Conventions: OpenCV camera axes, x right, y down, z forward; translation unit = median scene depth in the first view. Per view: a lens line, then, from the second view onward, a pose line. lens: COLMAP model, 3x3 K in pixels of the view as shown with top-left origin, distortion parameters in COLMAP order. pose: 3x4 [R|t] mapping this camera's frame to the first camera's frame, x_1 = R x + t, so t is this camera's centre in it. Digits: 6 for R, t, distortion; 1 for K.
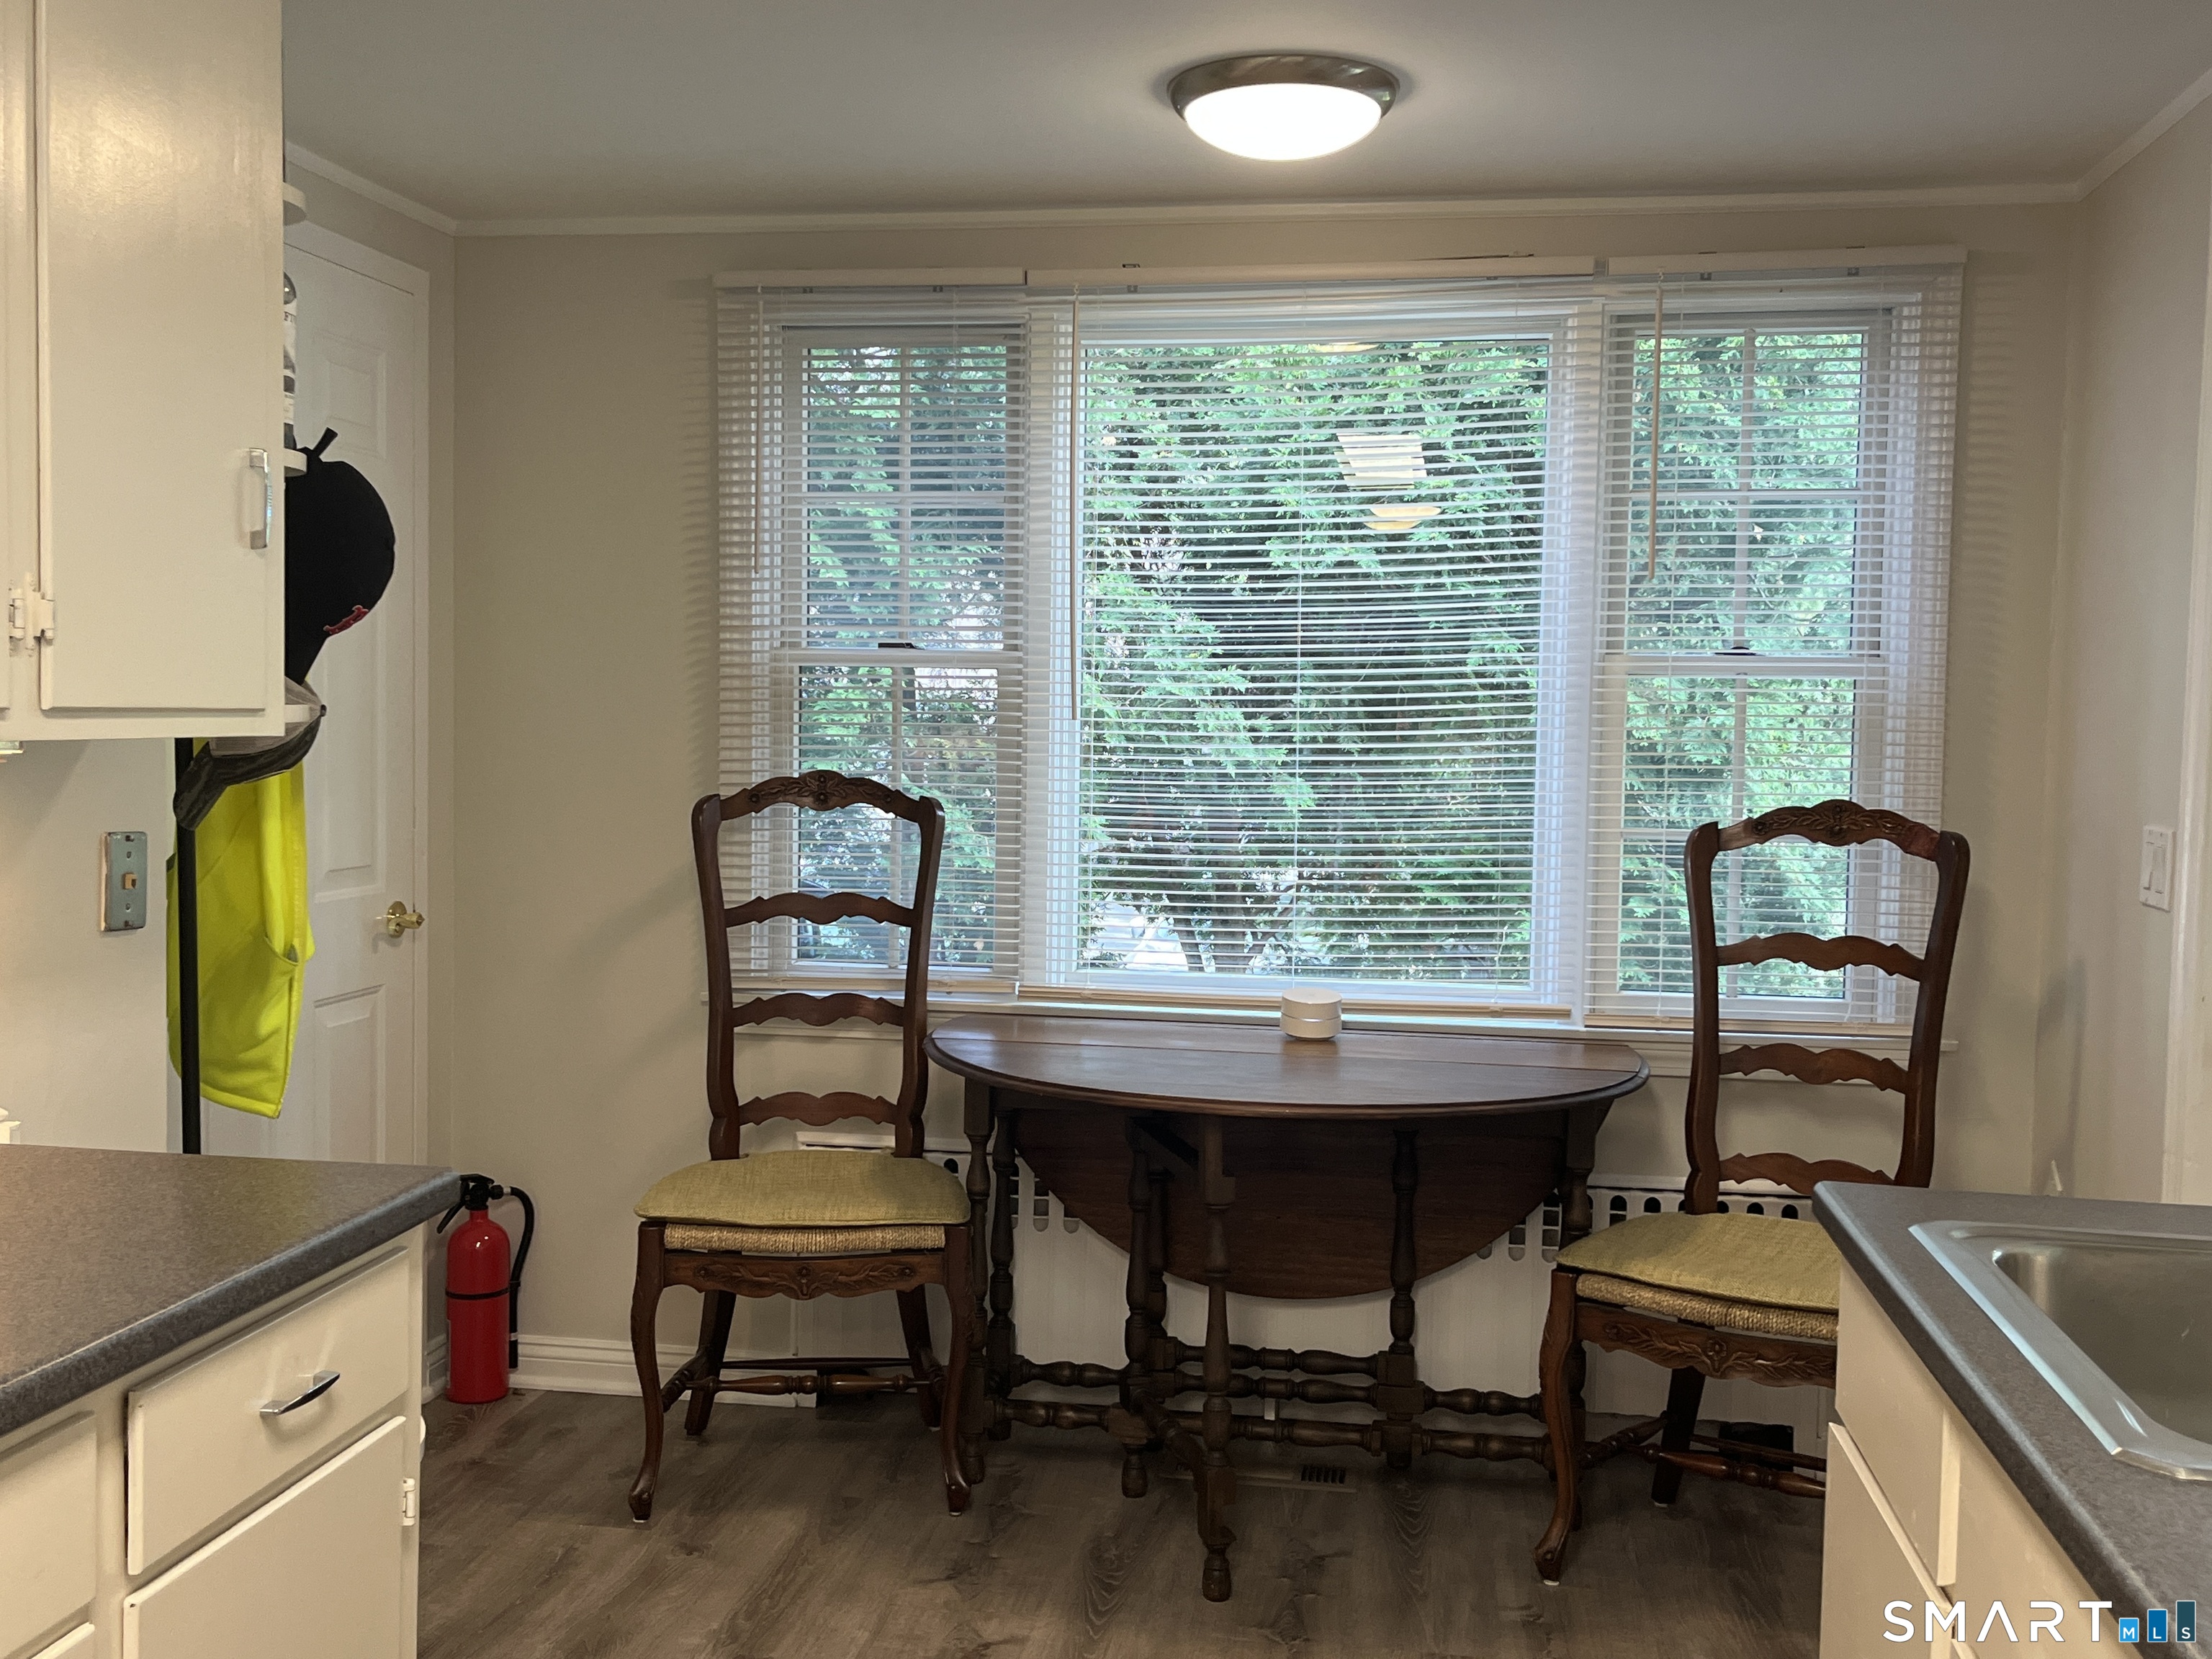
lens RADIAL K [[2117.6, 0, 1106.0], [0, 2117.6, 829.5], [0, 0, 1]] dist [0.041406, 0.007577]
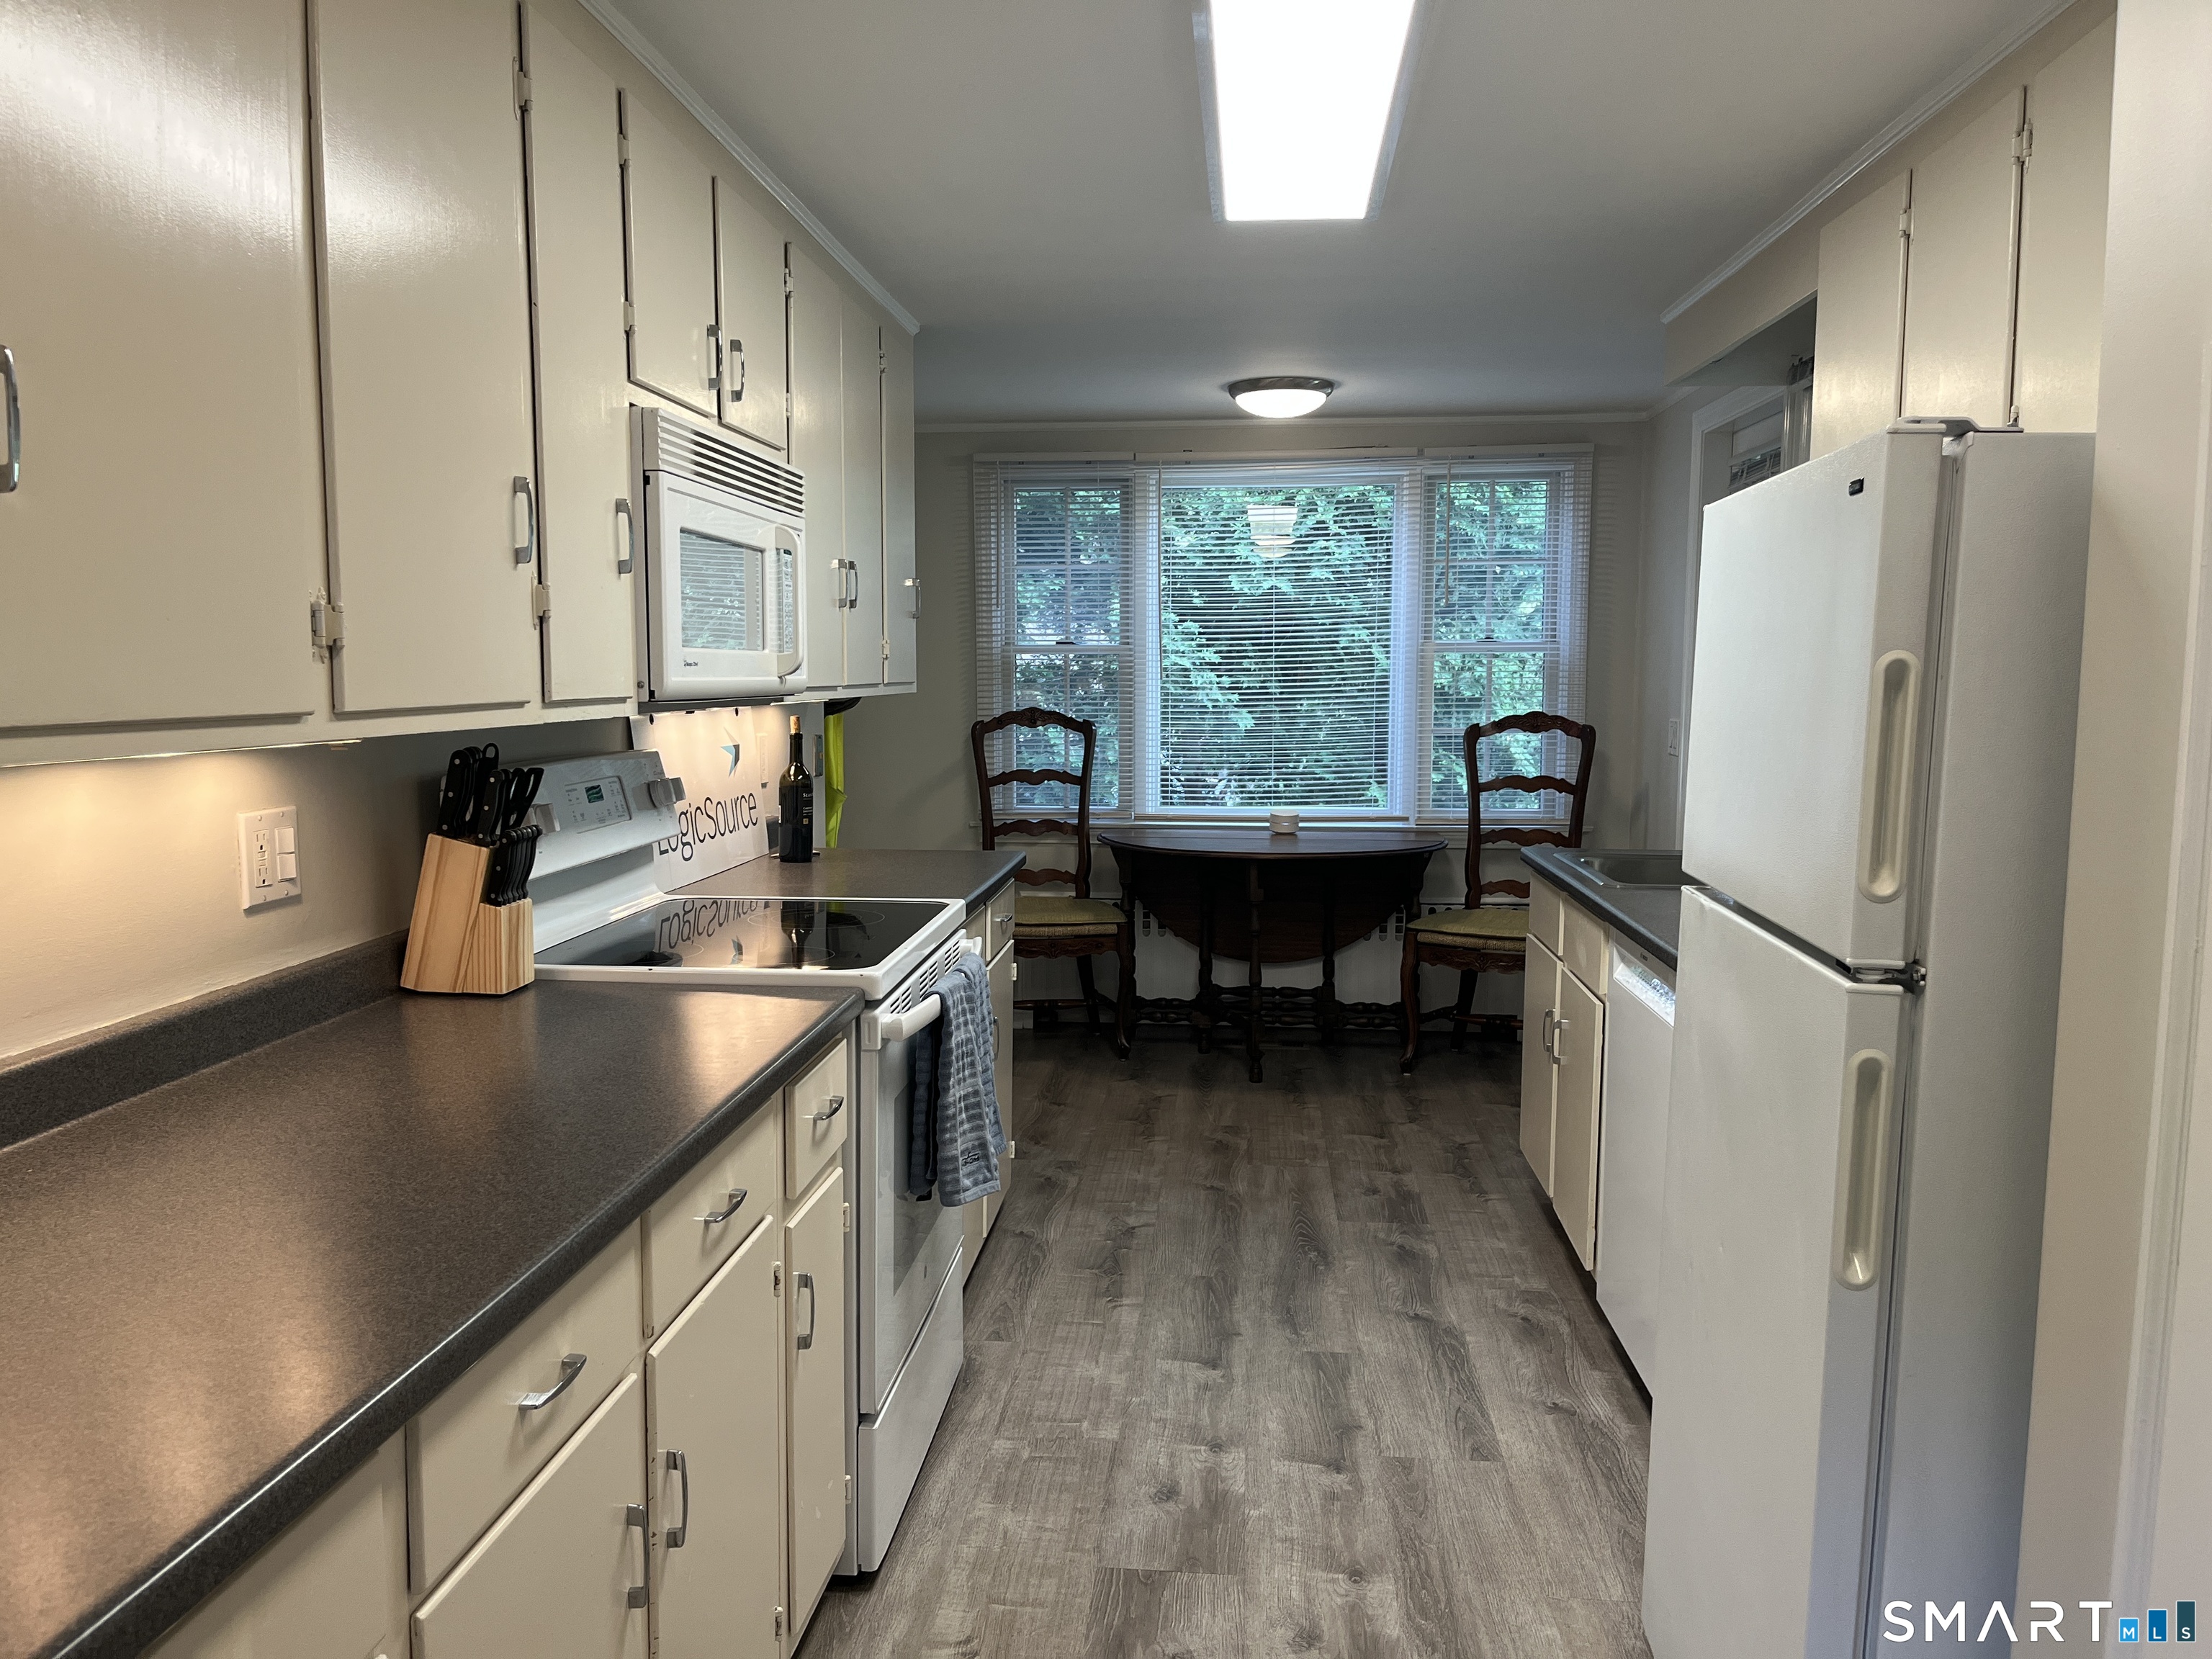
lens RADIAL K [[1632.9, 0, 1106.0], [0, 1632.9, 829.5], [0, 0, 1]] dist [0.121359, -0.000840]
pose [[0.997921, -0.023543, 0.059990, -0.167498], [0.020920, 0.998813, 0.043981, 0.021105], [-0.060954, -0.042635, 0.997230, -0.560668]]
